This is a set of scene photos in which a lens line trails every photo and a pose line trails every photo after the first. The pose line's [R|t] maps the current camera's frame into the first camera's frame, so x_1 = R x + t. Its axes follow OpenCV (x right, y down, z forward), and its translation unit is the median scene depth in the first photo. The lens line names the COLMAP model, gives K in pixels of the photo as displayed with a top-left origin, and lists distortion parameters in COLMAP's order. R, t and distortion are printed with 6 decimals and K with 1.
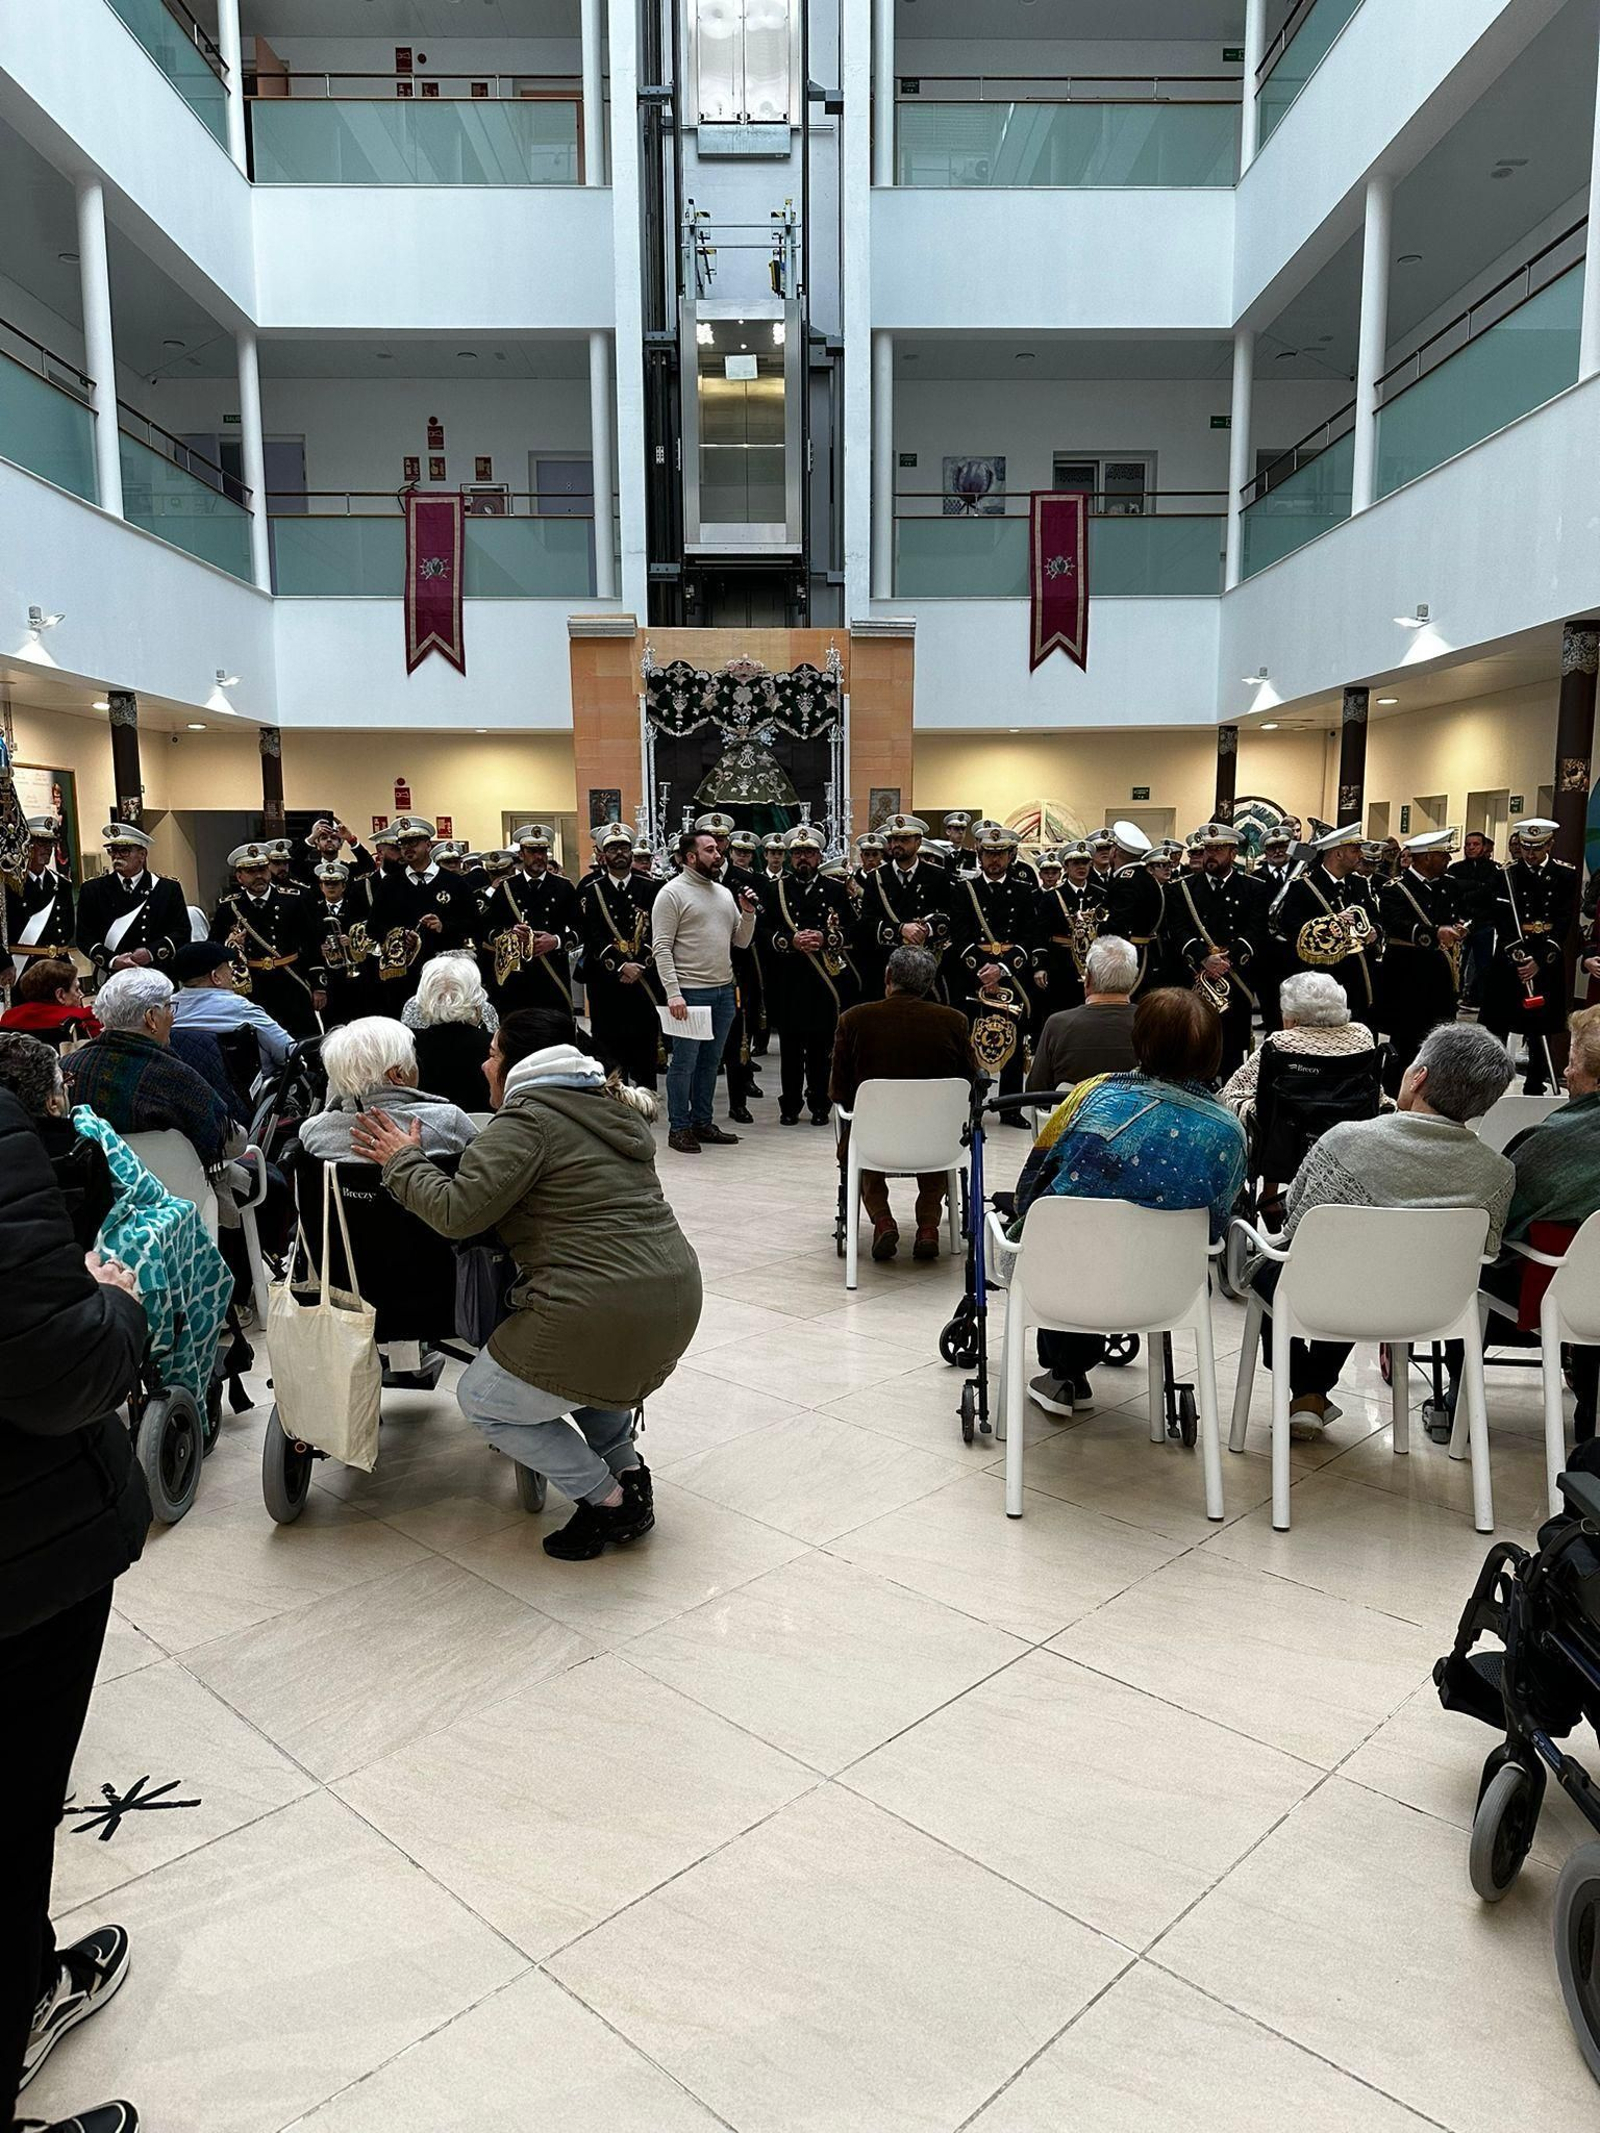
lens RADIAL K [[1563.1, 0, 799.6], [0, 1563.1, 1082.0], [0, 0, 1]] dist [0.063062, -0.074453]
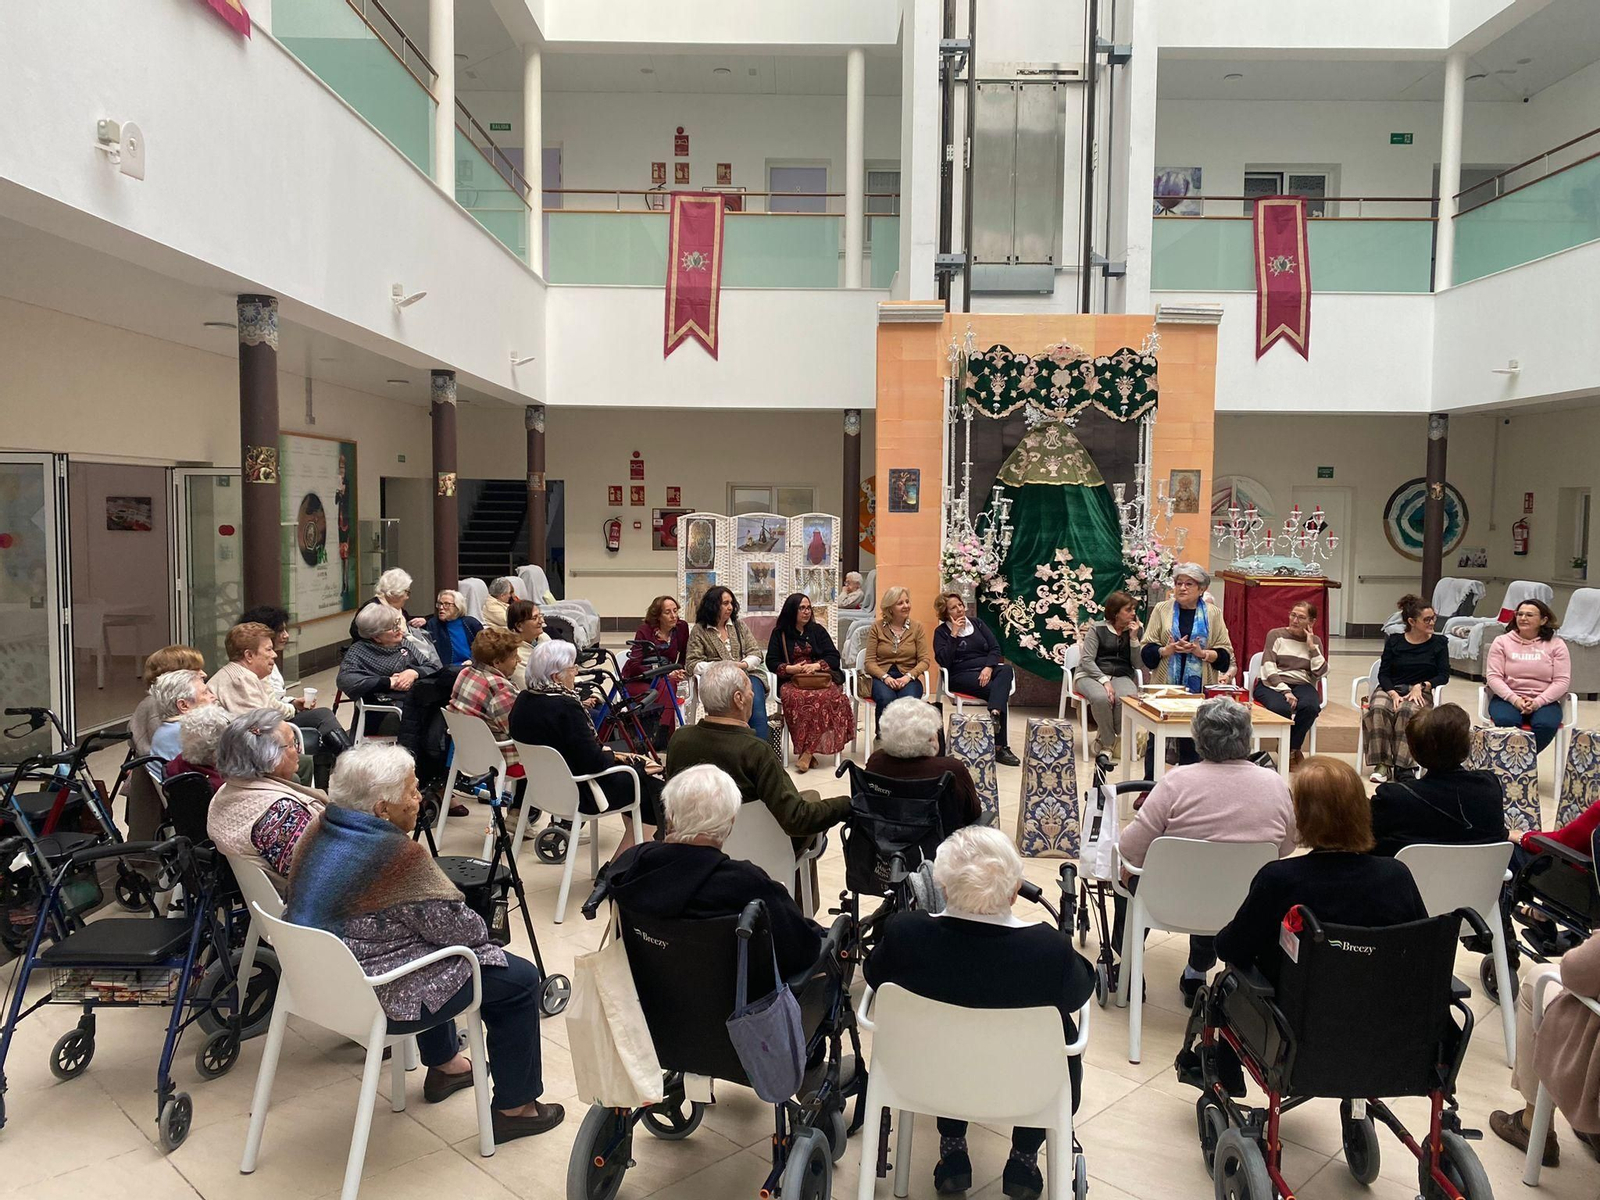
lens RADIAL K [[1273.5, 0, 786.4], [0, 1273.5, 588.7], [0, 0, 1]] dist [0.045449, -0.049488]
pose [[0.999781, 0.015584, -0.013971, -0.184038], [-0.016636, 0.996761, -0.078682, -0.042776], [0.012700, 0.078897, 0.996802, 0.182754]]
